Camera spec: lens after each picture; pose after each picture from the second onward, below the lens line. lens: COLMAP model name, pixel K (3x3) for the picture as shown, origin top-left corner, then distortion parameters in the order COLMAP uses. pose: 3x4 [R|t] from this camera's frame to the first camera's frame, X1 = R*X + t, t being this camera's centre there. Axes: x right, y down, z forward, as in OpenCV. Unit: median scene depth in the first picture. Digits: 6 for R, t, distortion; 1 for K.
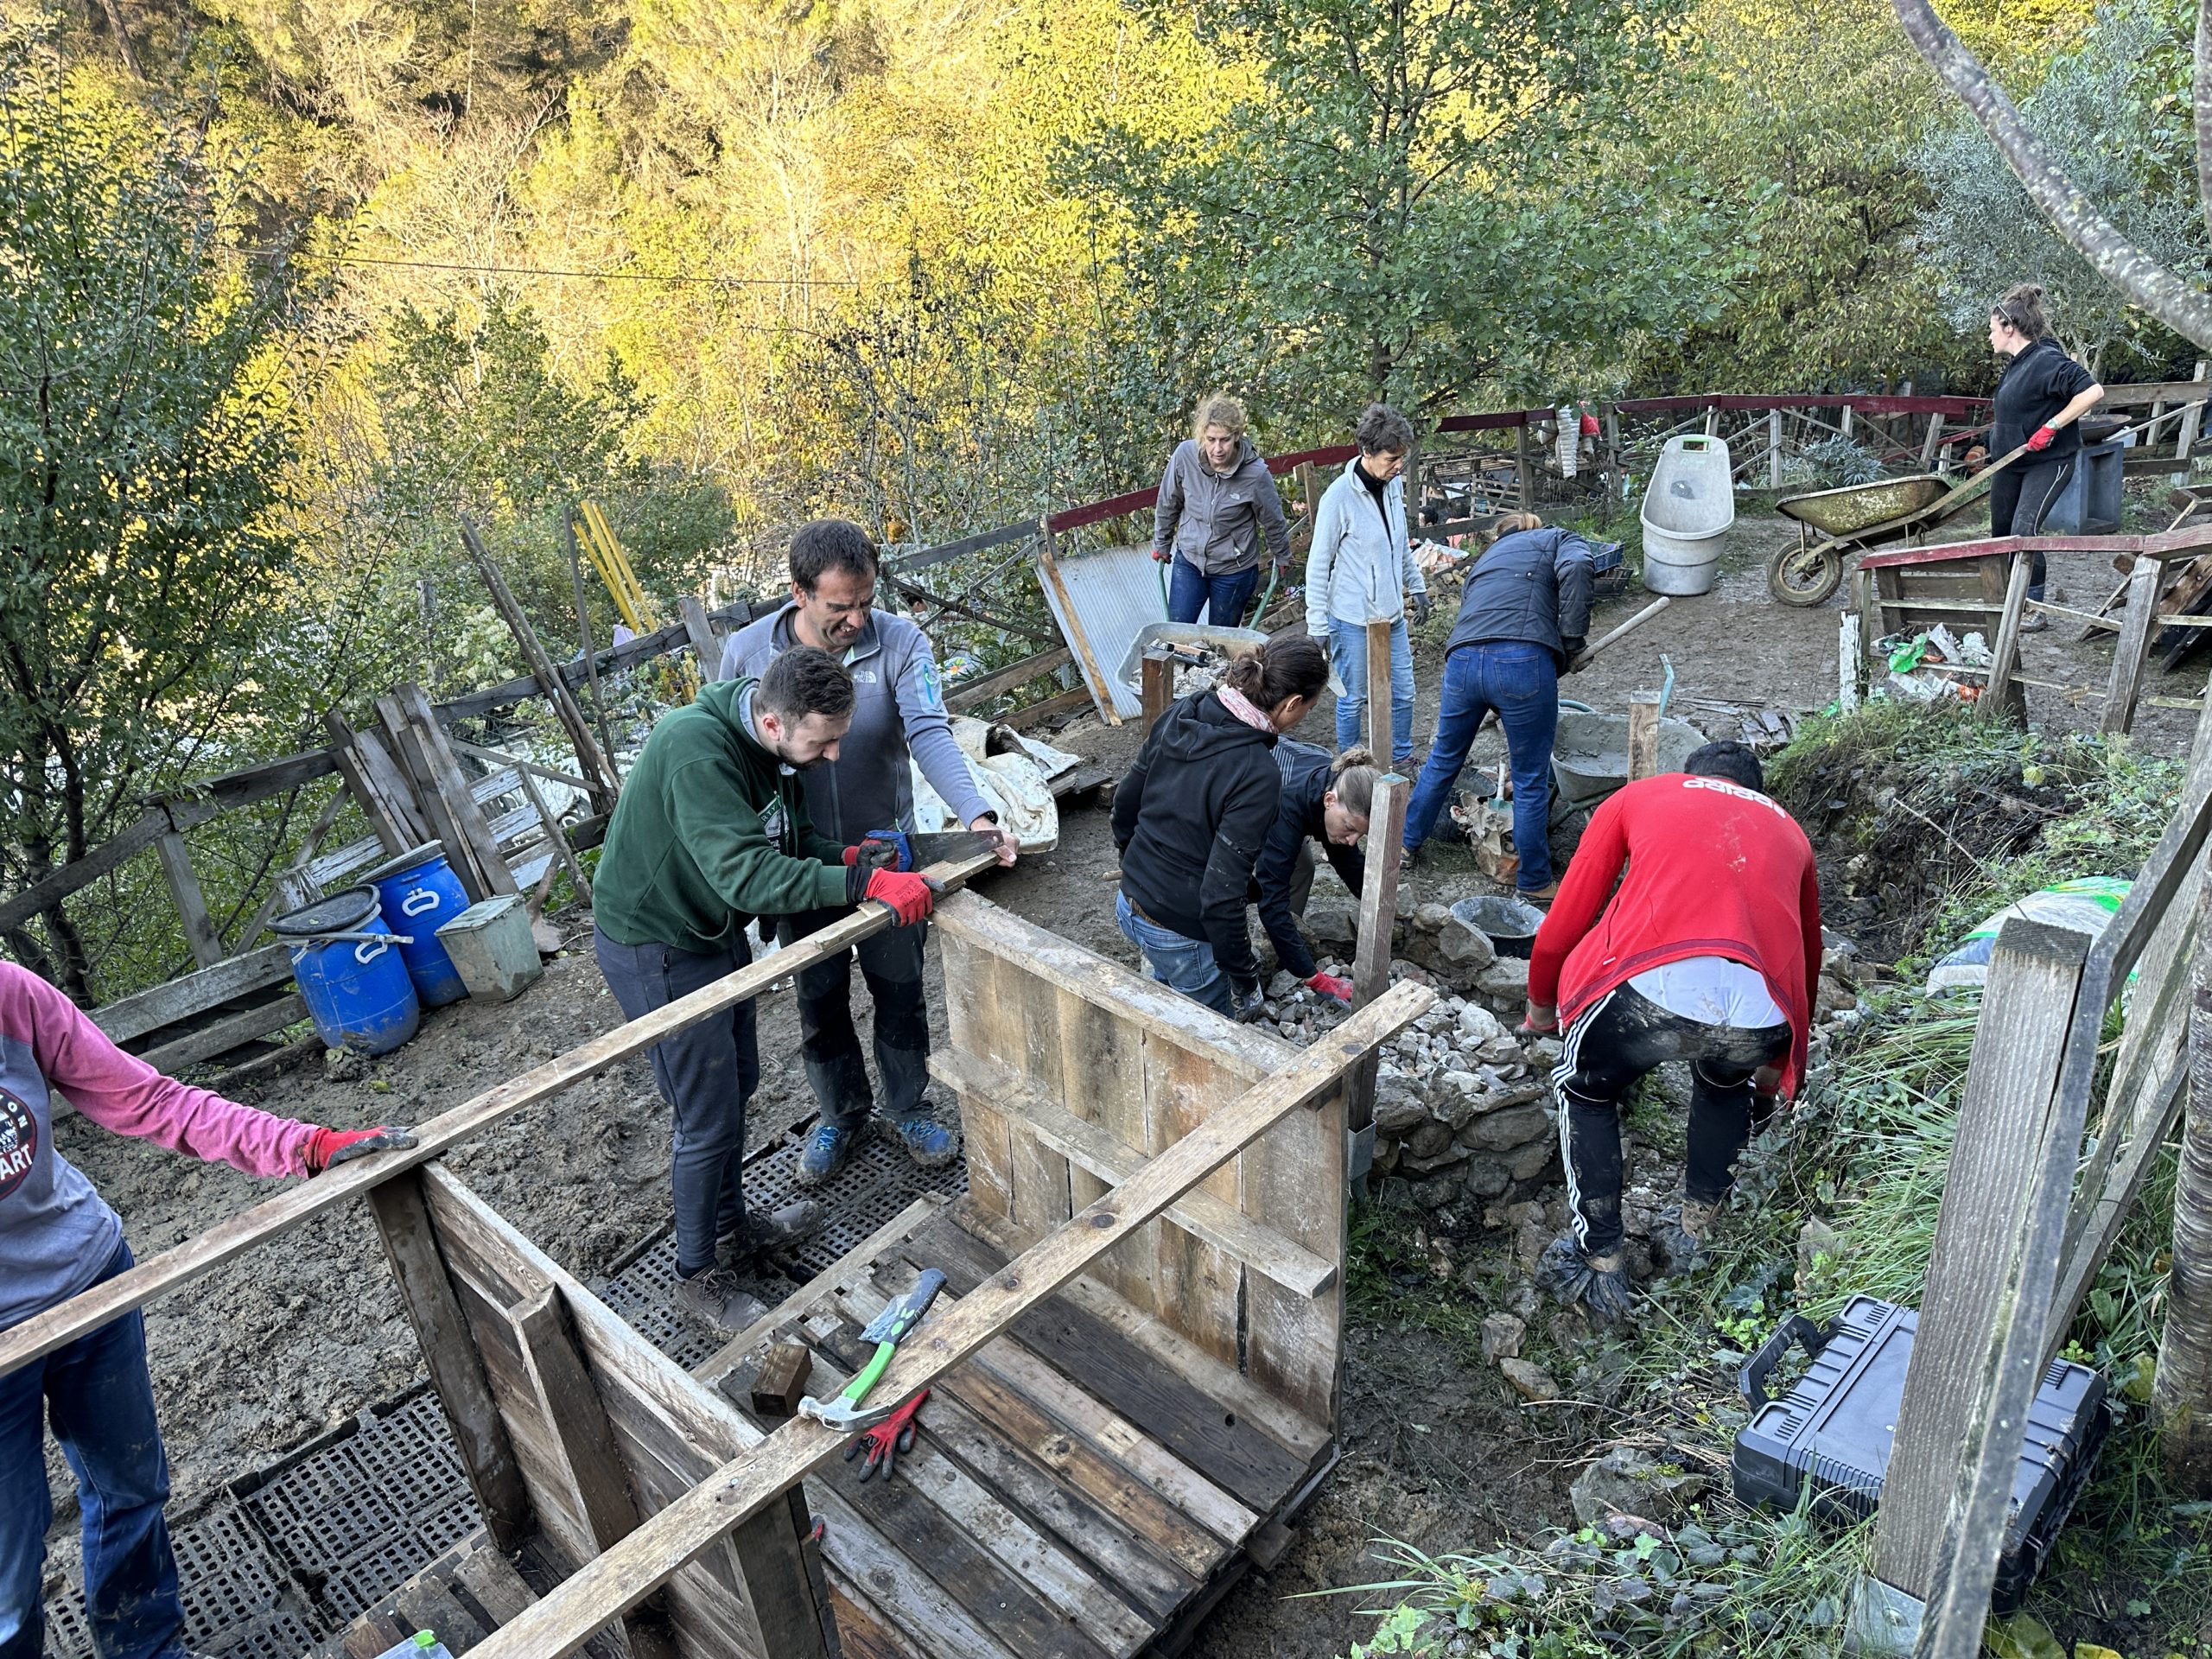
lens RADIAL K [[1500.4, 0, 1106.0], [0, 1500.4, 829.5], [0, 0, 1]] dist [-0.004306, -0.002025]
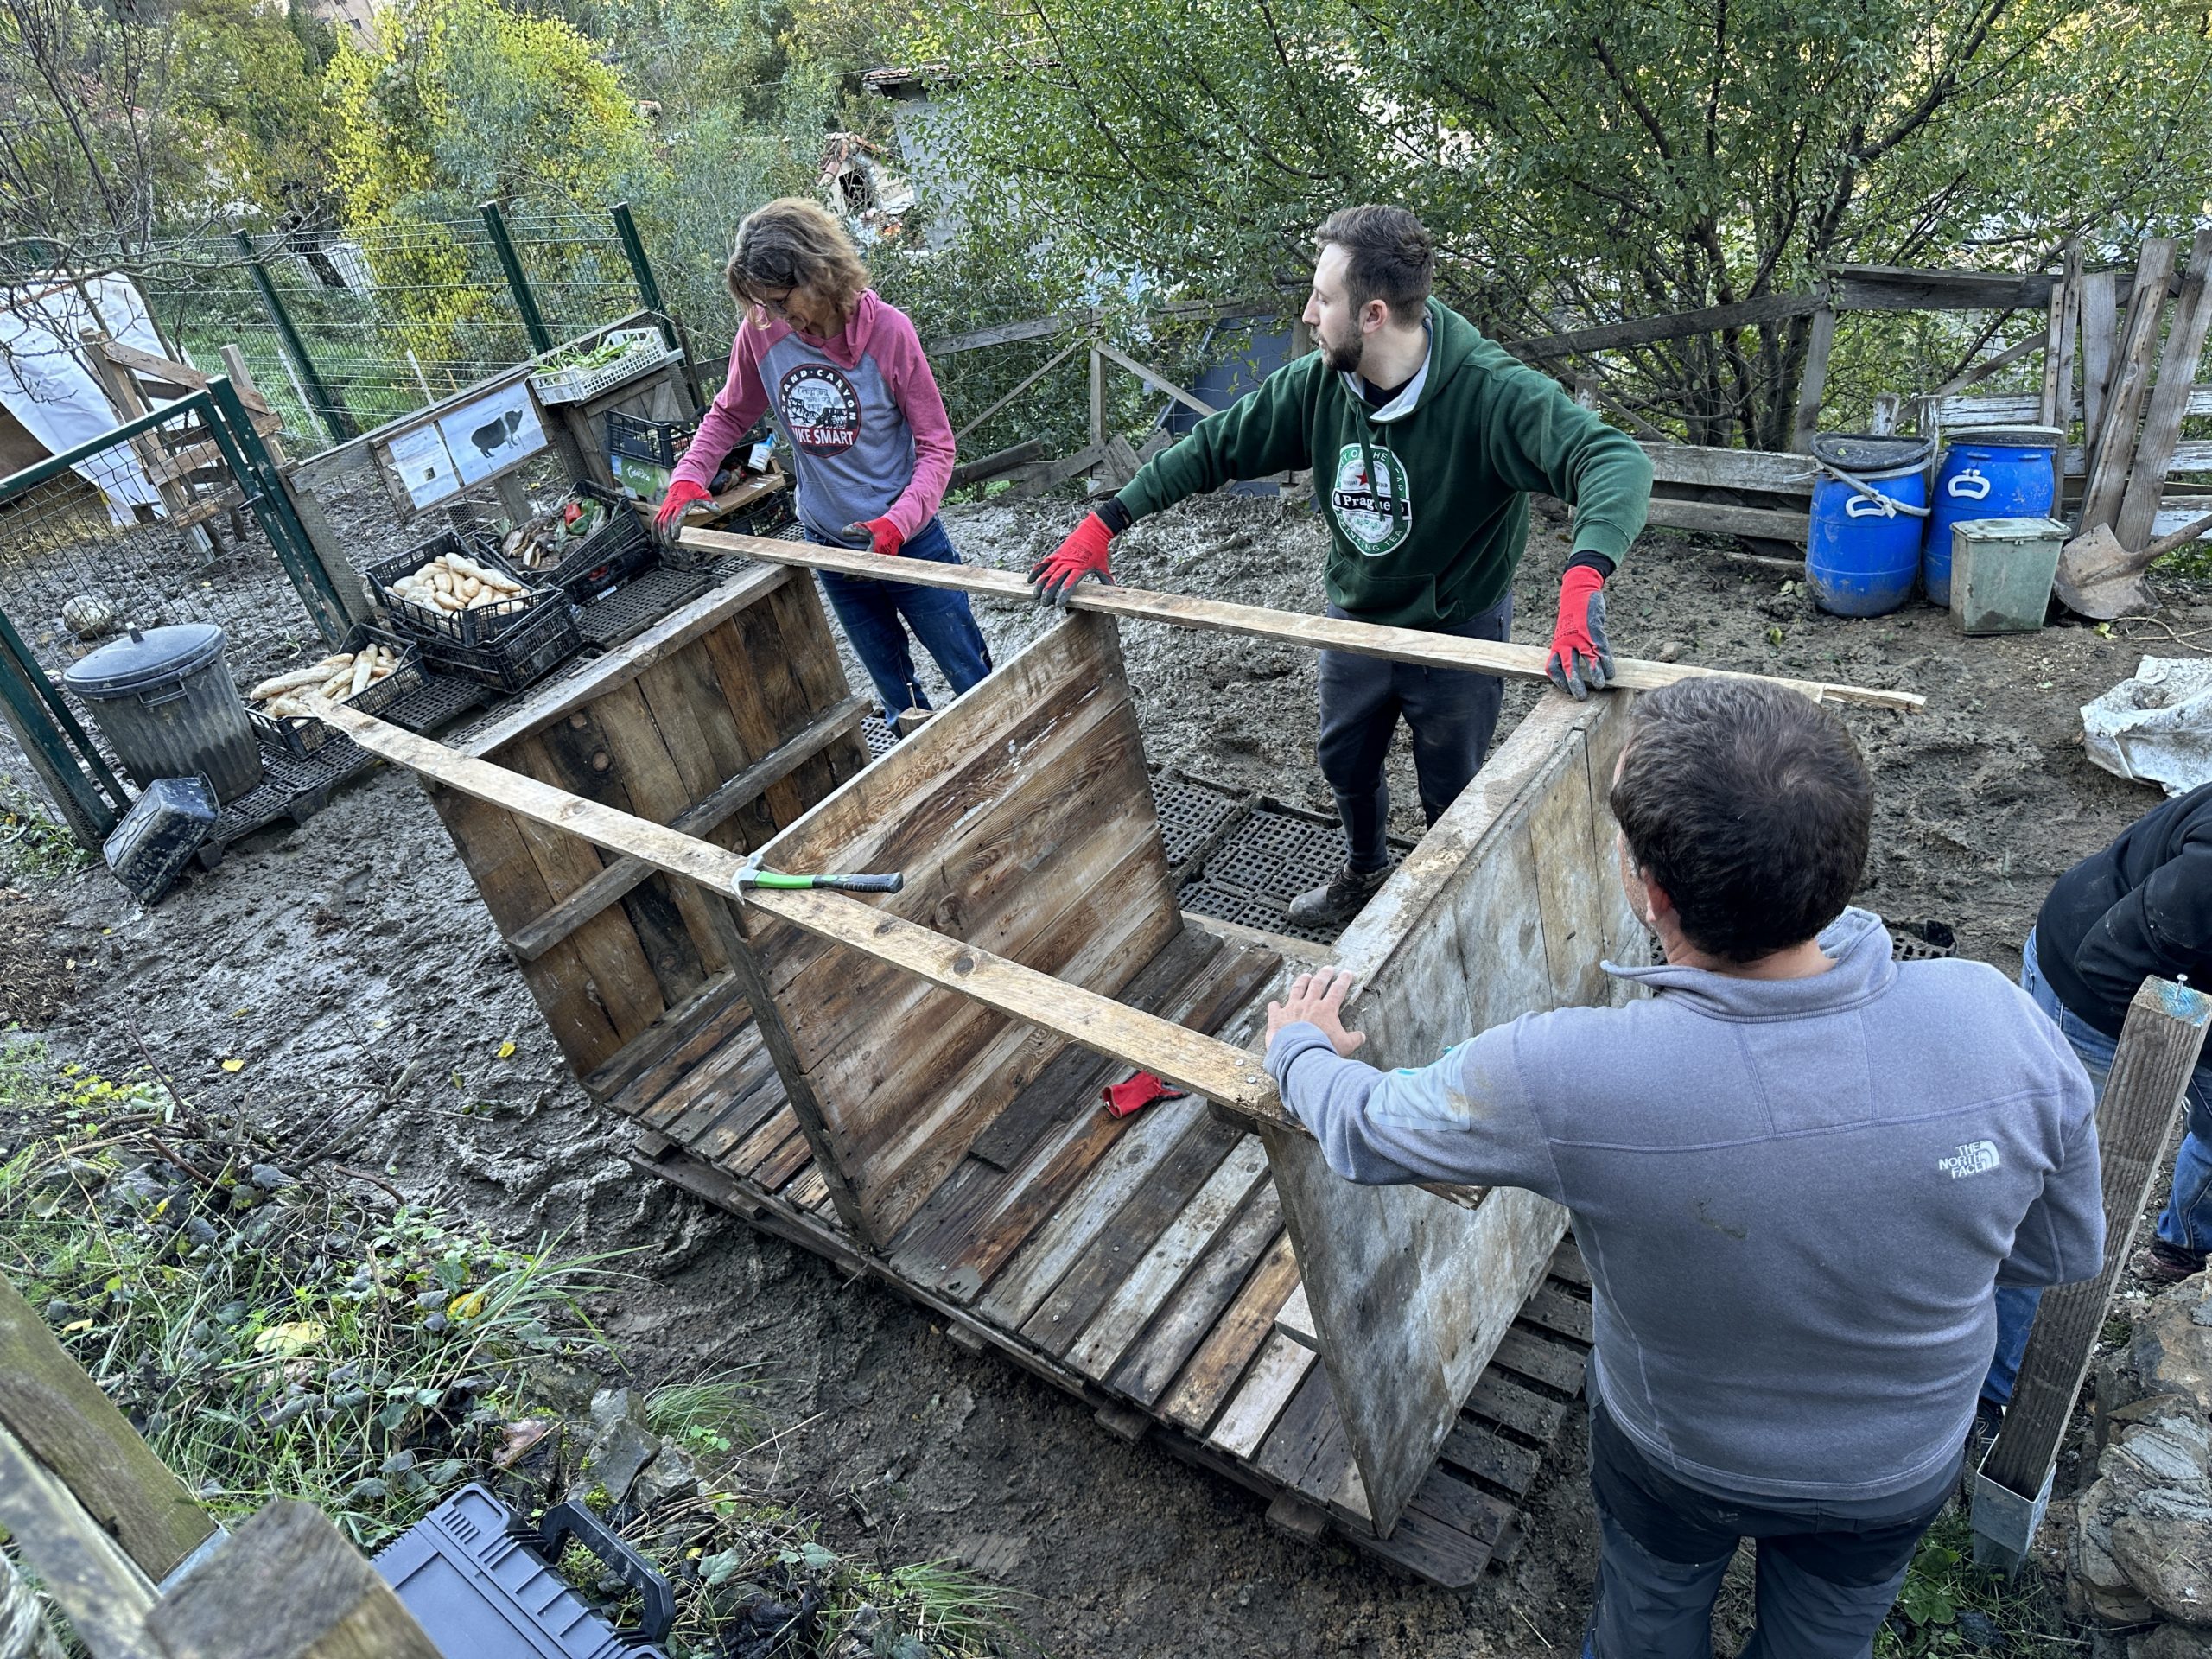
lens RADIAL K [[1500.4, 0, 1106.0], [0, 1500.4, 829.5], [0, 0, 1]] dist [-0.004306, -0.002025]
pose [[0.104697, 0.596217, -0.795967, 0.395859], [-0.256924, 0.789411, 0.557512, -0.199084], [0.960744, 0.146133, 0.235831, 0.469428]]
